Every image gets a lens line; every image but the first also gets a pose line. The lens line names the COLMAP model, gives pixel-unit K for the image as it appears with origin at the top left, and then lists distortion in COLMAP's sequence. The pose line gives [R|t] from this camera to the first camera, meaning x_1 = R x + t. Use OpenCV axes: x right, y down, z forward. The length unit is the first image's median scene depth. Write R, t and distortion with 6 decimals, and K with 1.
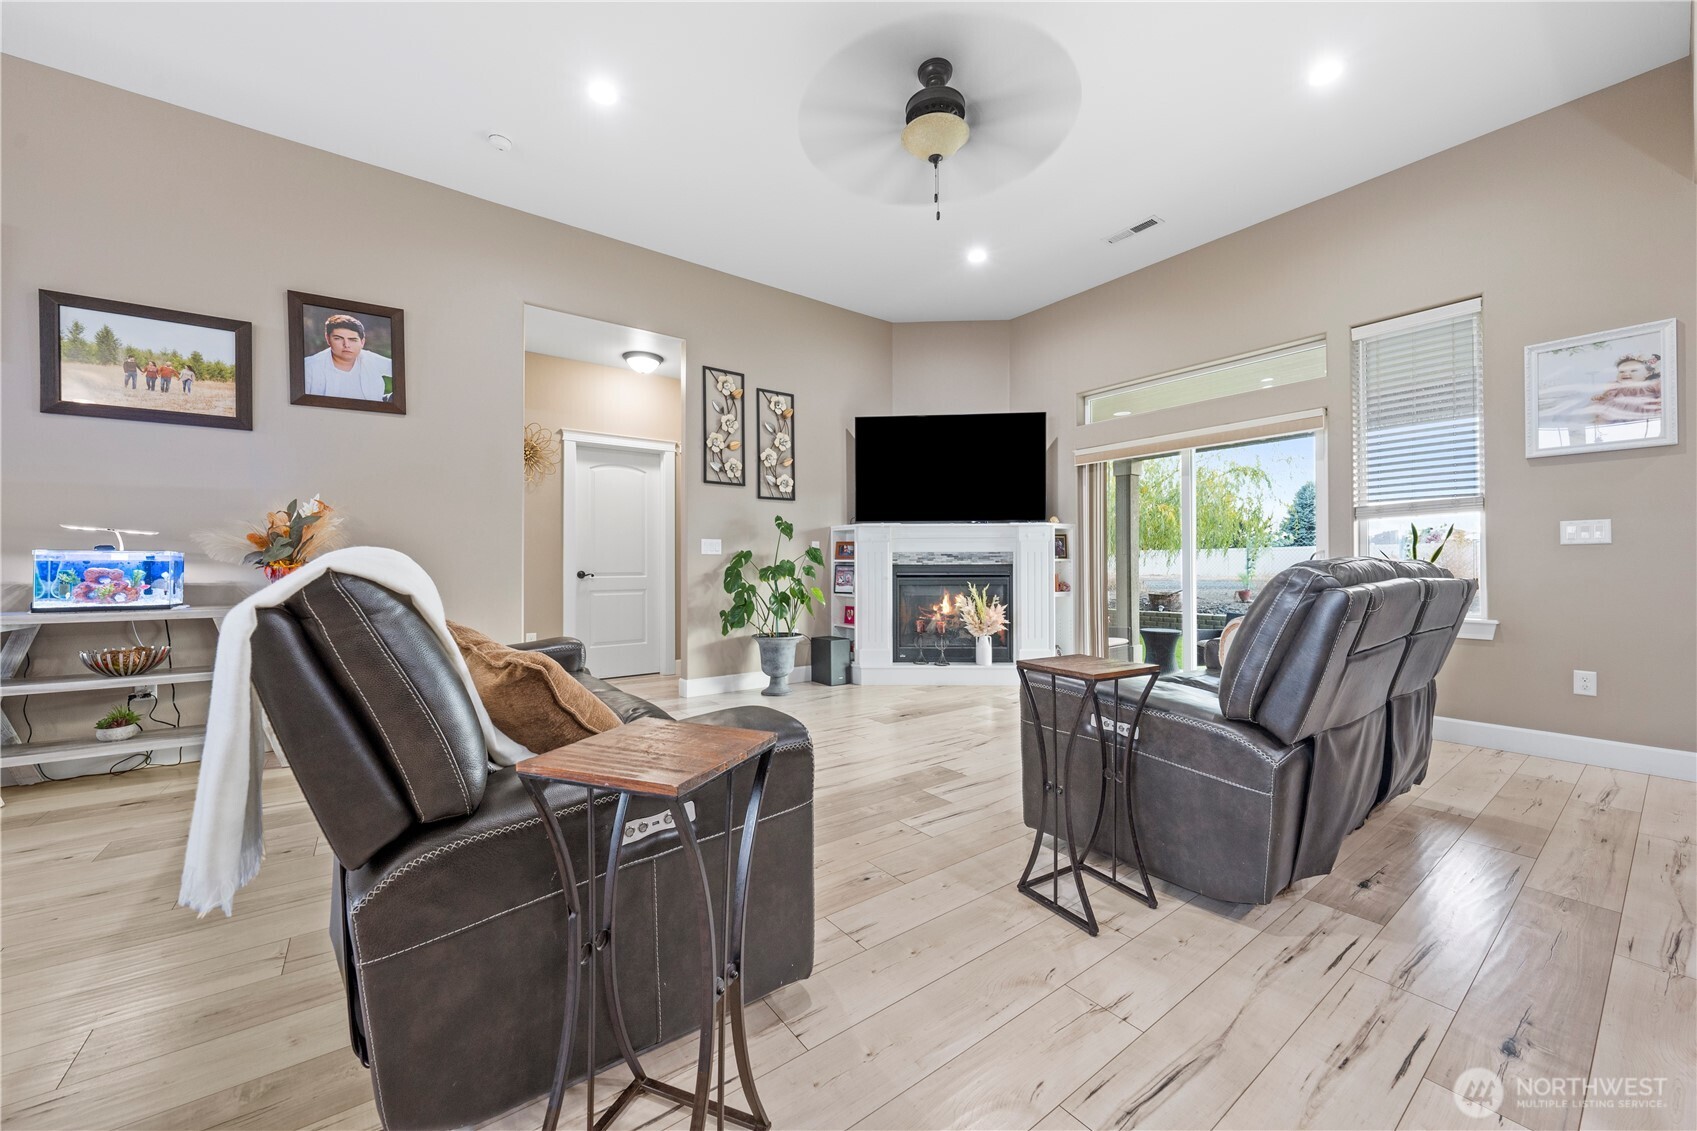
lens RADIAL K [[626.9, 0, 851.1], [0, 626.9, 564.6], [0, 0, 1]] dist [0.001233, 0.000160]
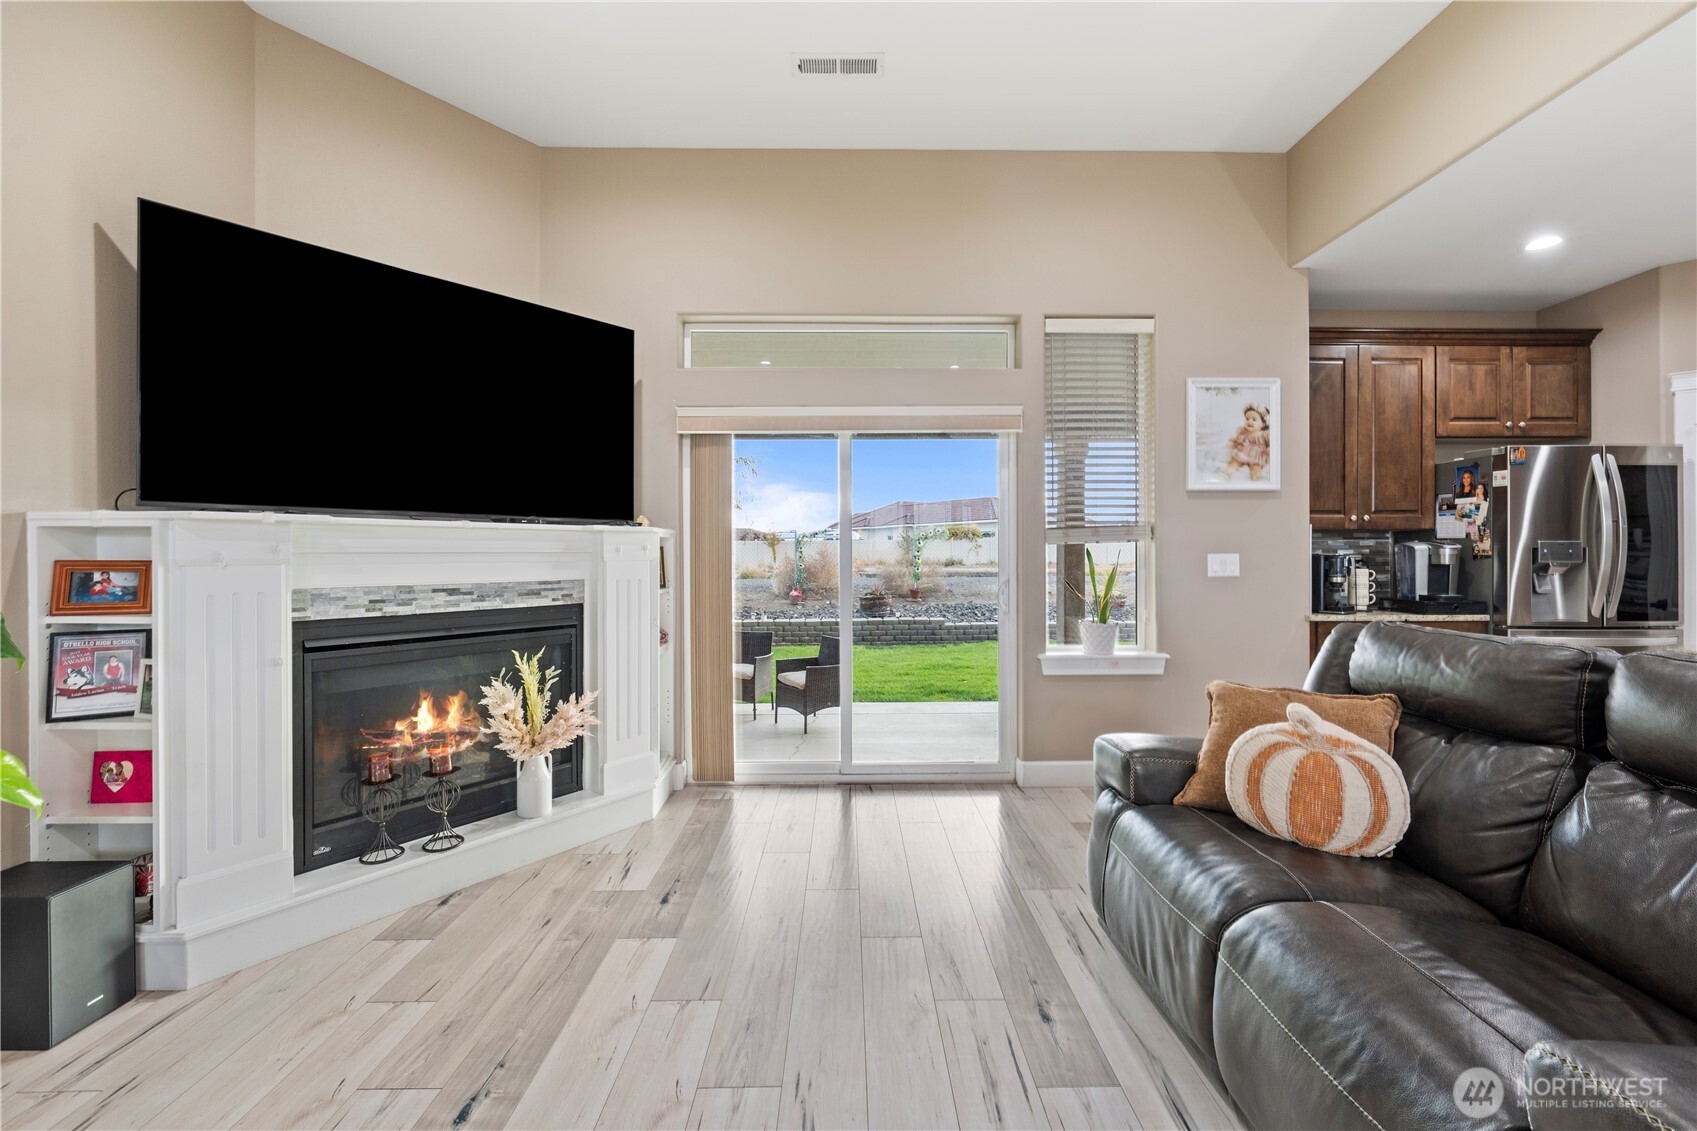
lens RADIAL K [[674.5, 0, 853.4], [0, 674.5, 557.5], [0, 0, 1]] dist [-0.000845, 0.000827]
pose [[0.584868, -0.003329, 0.811122, -0.067083], [0.001667, 0.999994, 0.002902, -0.039830], [-0.811127, -0.000346, 0.584870, 0.484939]]
